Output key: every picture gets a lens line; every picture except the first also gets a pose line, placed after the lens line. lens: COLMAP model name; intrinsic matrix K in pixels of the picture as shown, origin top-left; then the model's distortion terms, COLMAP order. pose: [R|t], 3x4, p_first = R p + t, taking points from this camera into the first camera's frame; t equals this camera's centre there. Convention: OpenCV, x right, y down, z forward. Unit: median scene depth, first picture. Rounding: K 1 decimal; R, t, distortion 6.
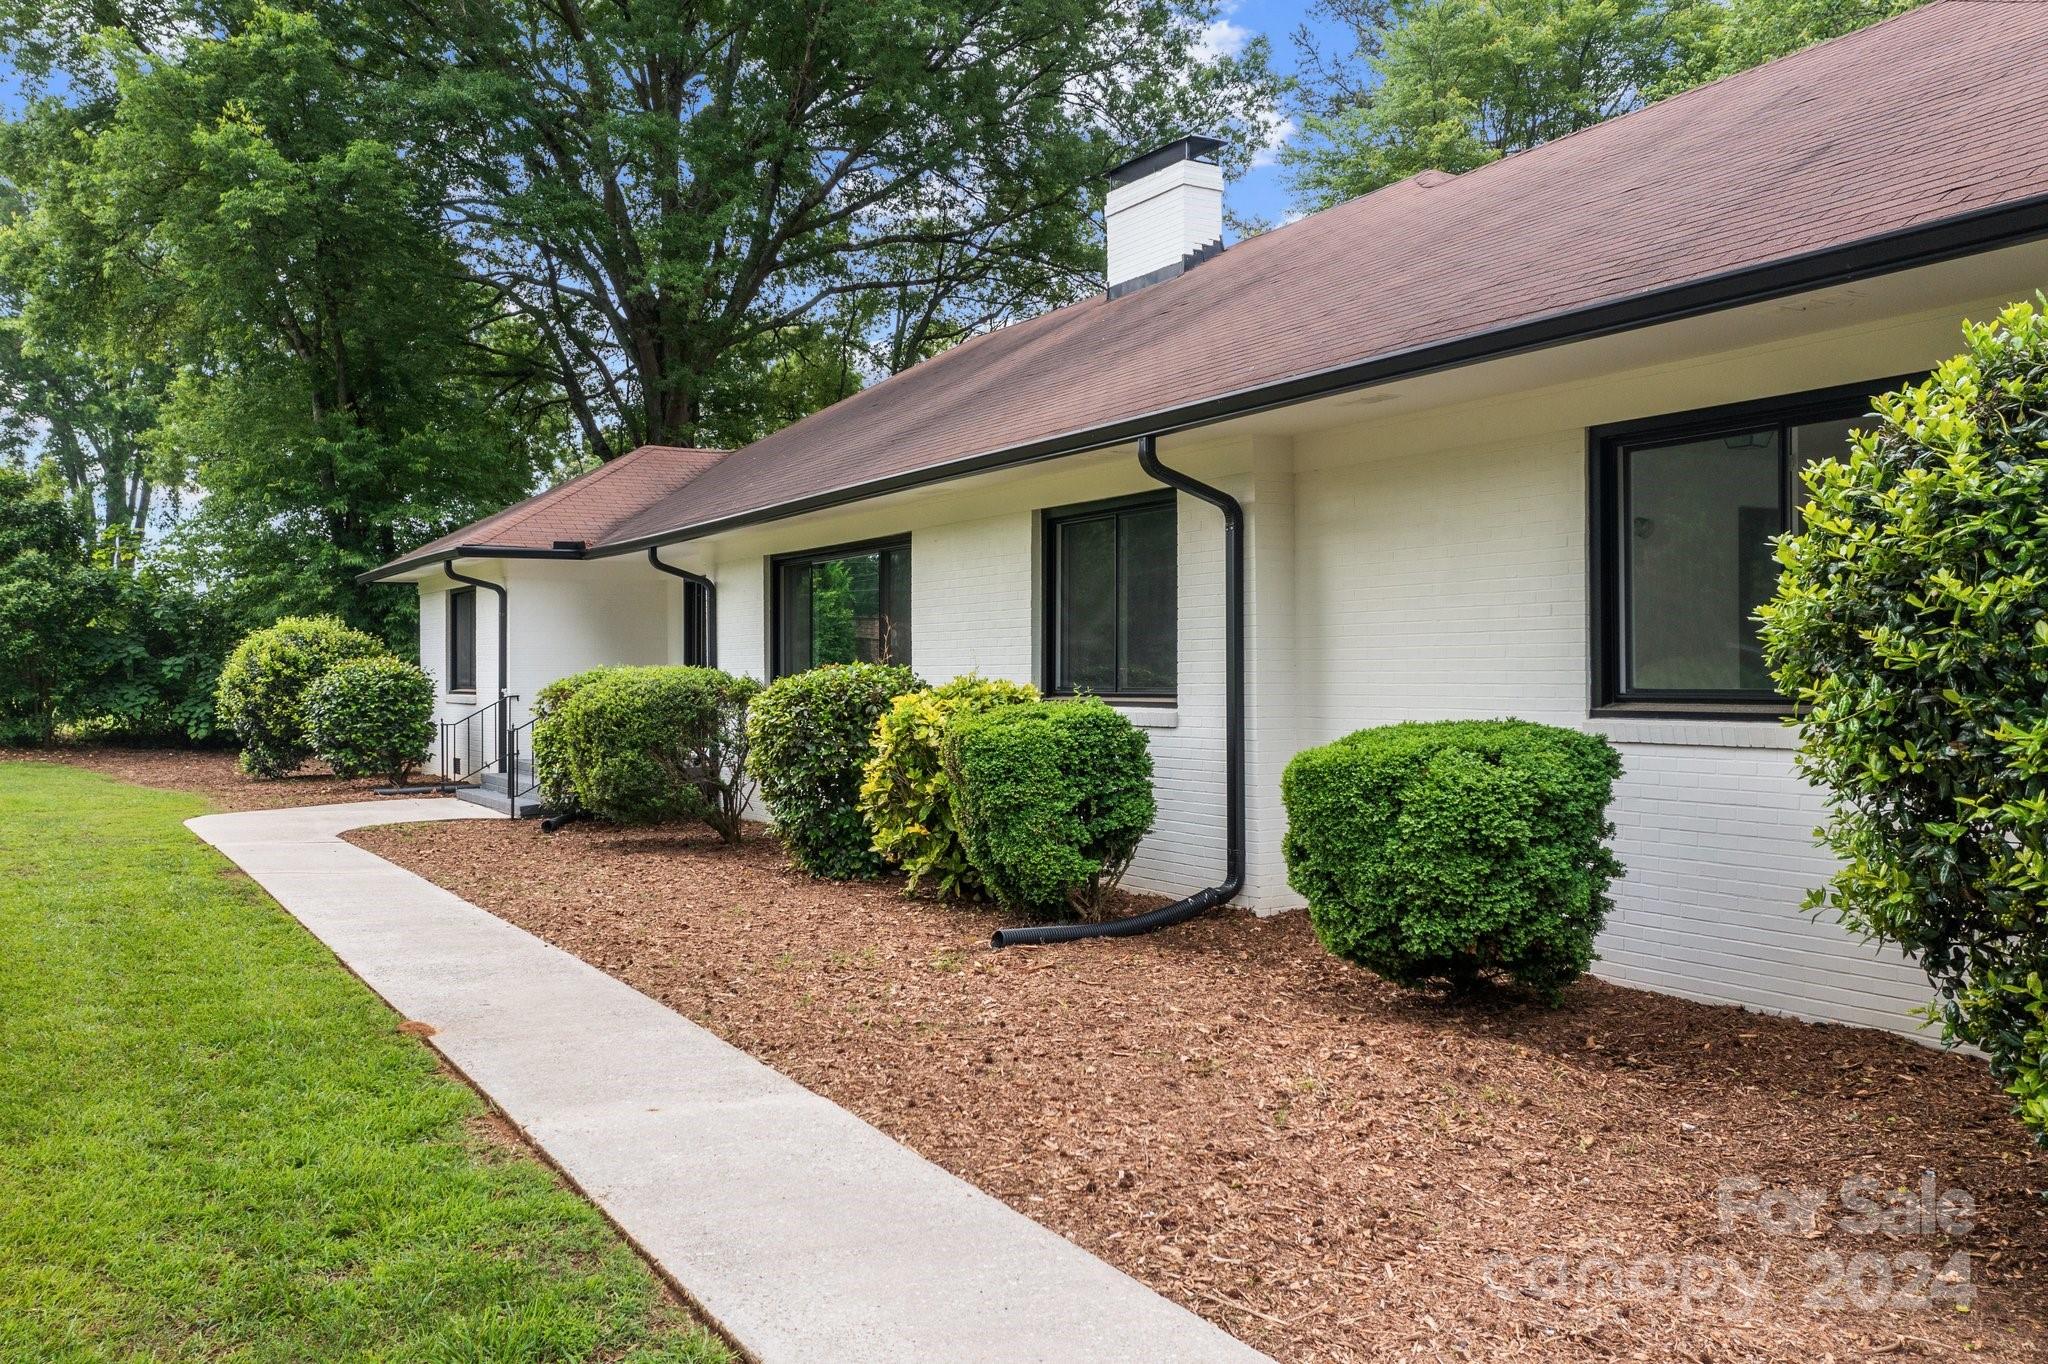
lens RADIAL K [[1645.5, 0, 1018.3], [0, 1645.5, 679.1], [0, 0, 1]] dist [0.025824, 0.002062]
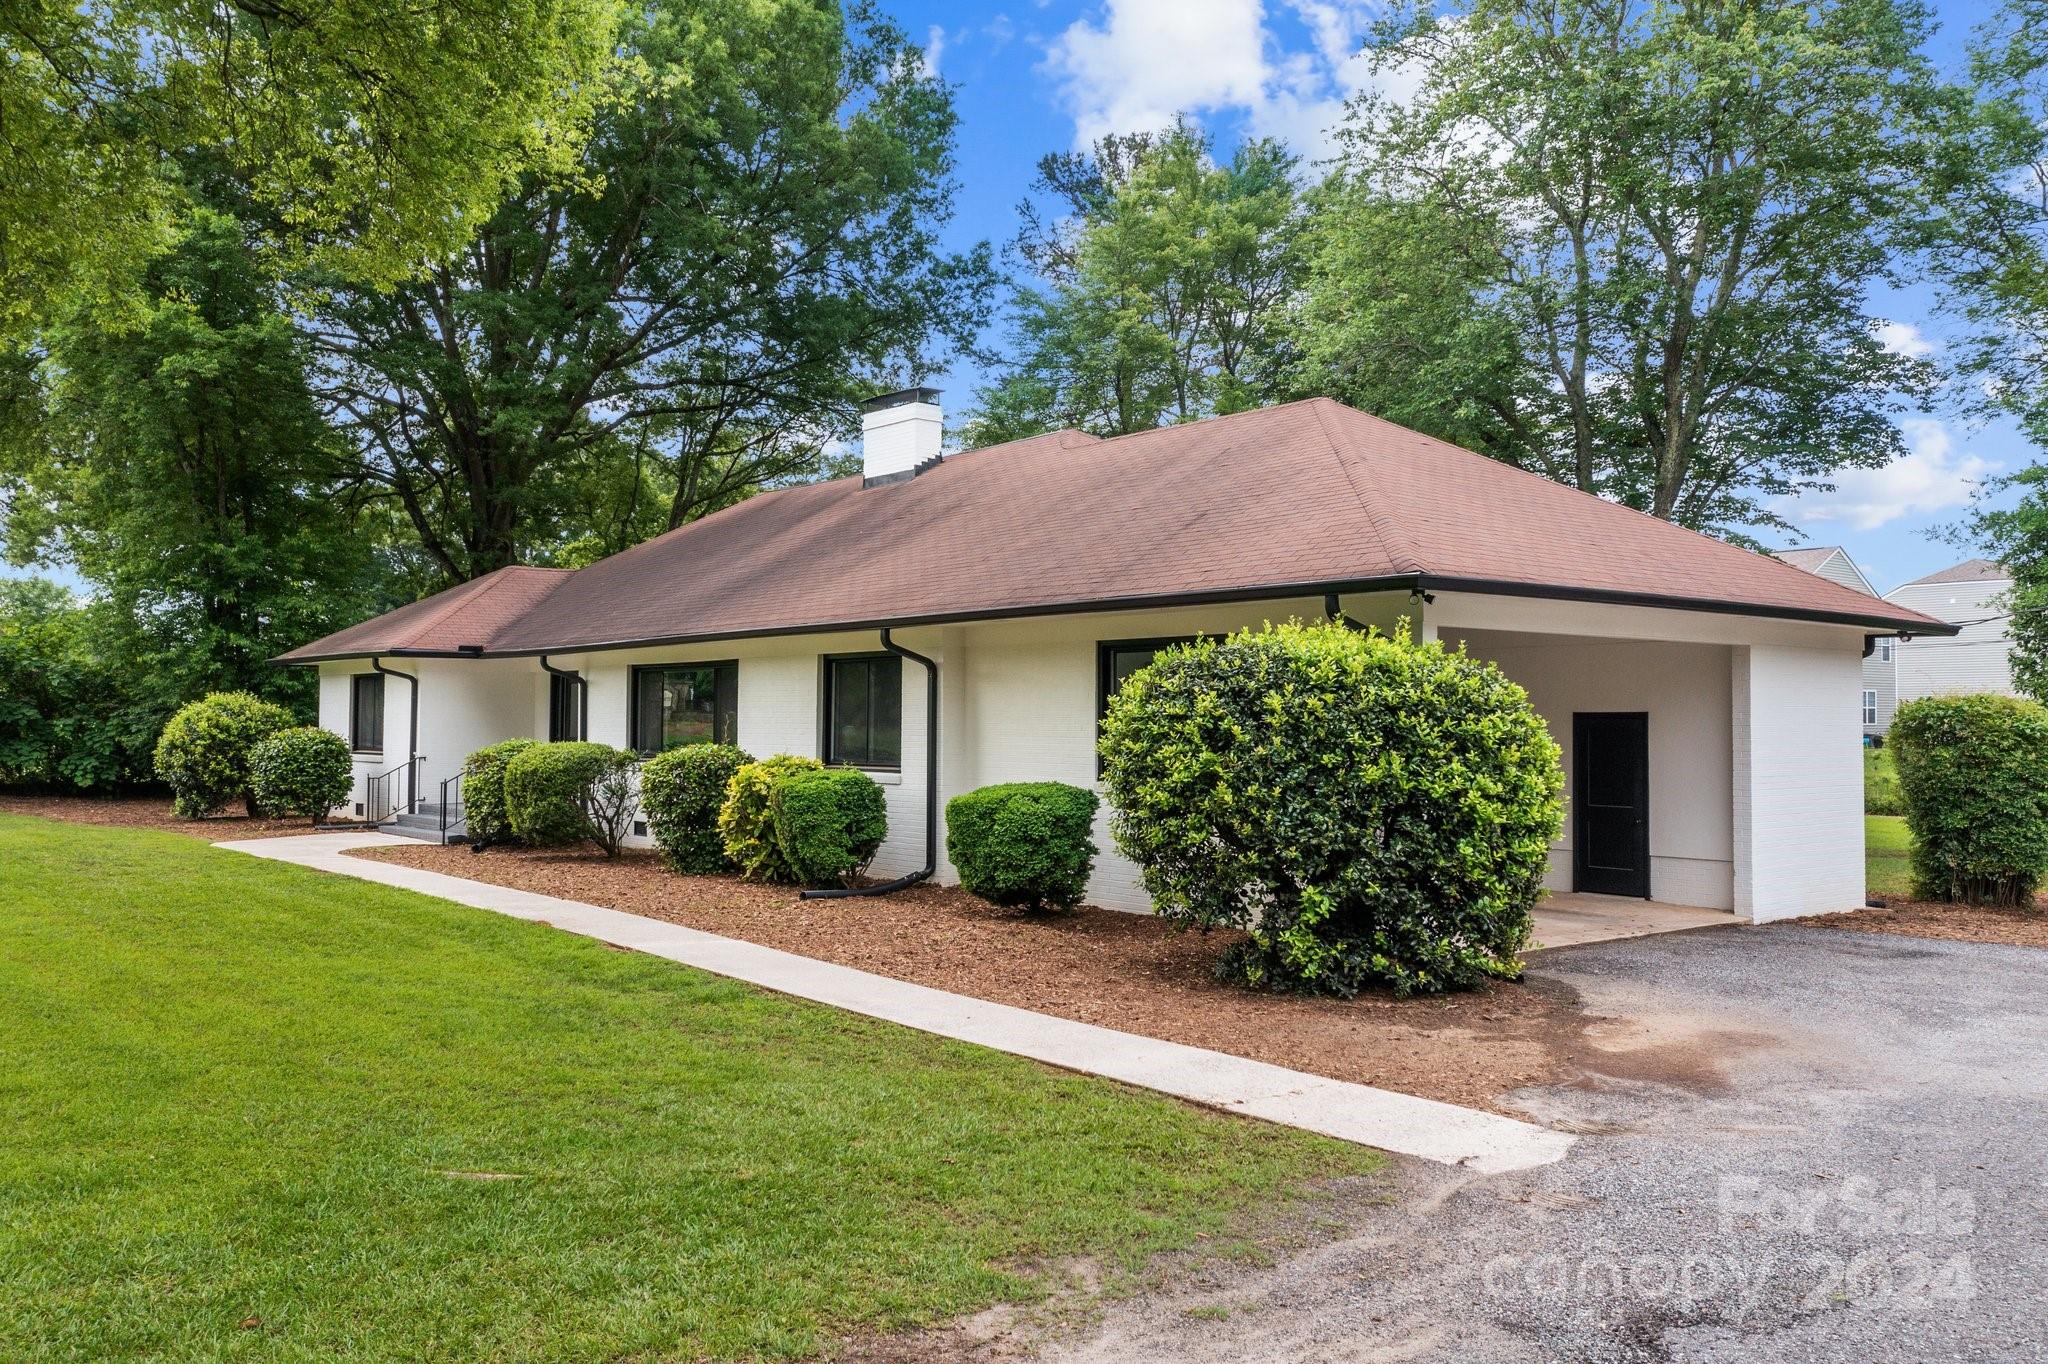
lens RADIAL K [[1645.5, 0, 1024.5], [0, 1645.5, 673.6], [0, 0, 1]] dist [0.025824, 0.002062]
pose [[0.987807, 0.014784, 0.154983, -0.033035], [-0.009477, 0.999345, -0.034927, -0.019698], [-0.155397, 0.033032, 0.987300, -0.525409]]
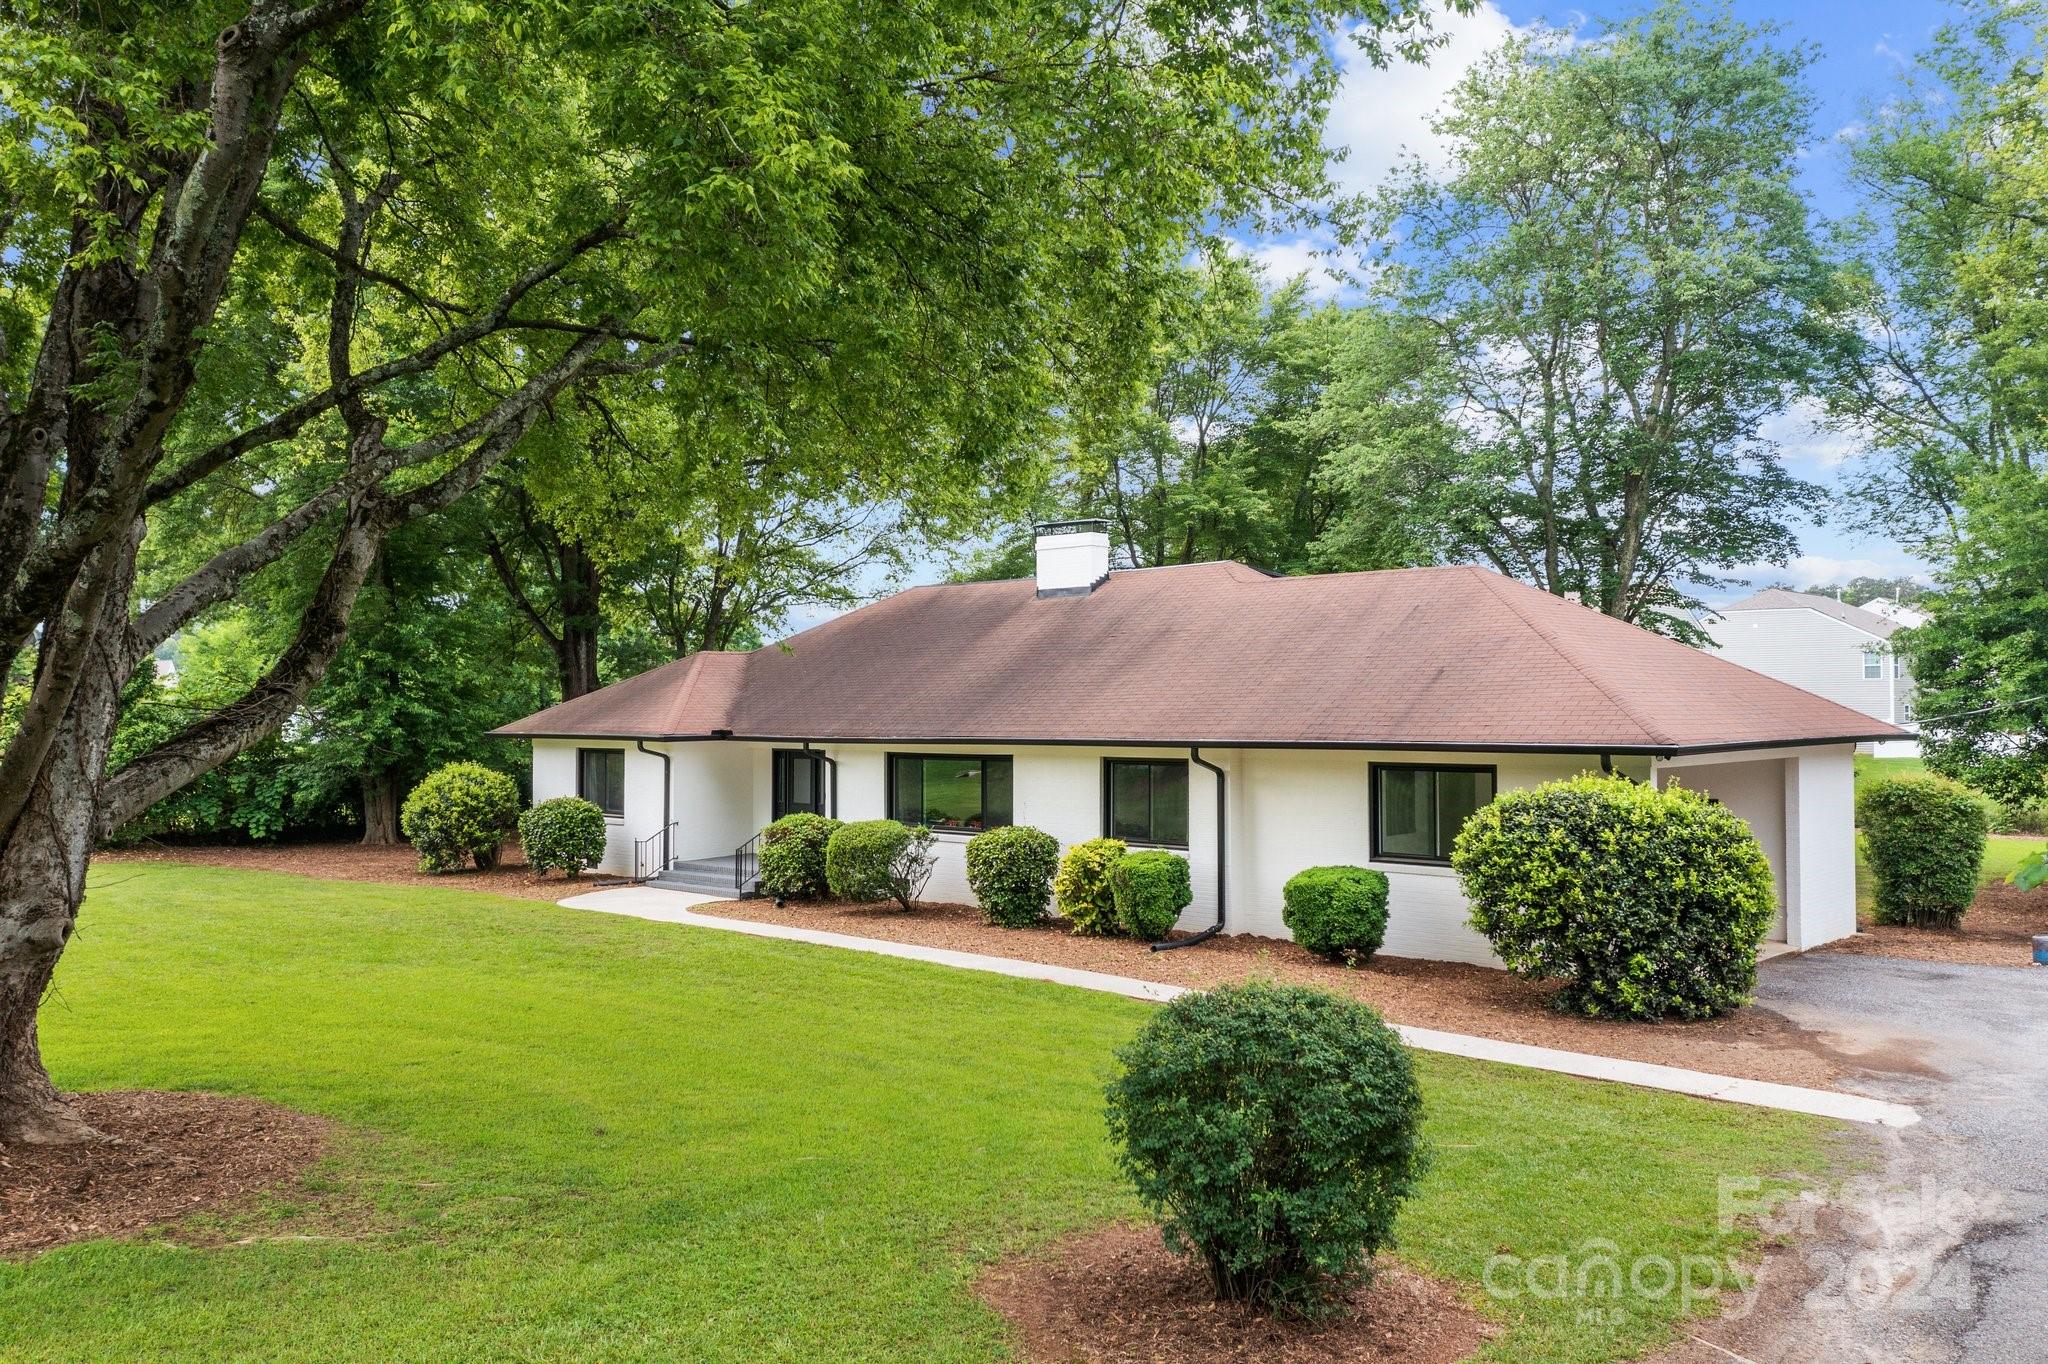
lens RADIAL K [[1645.5, 0, 1025.1], [0, 1645.5, 667.4], [0, 0, 1]] dist [0.025824, 0.002062]
pose [[0.959526, 0.009639, 0.281455, -0.535741], [-0.001614, 0.999586, -0.028732, -0.119564], [-0.281615, 0.027114, 0.959144, -0.821116]]
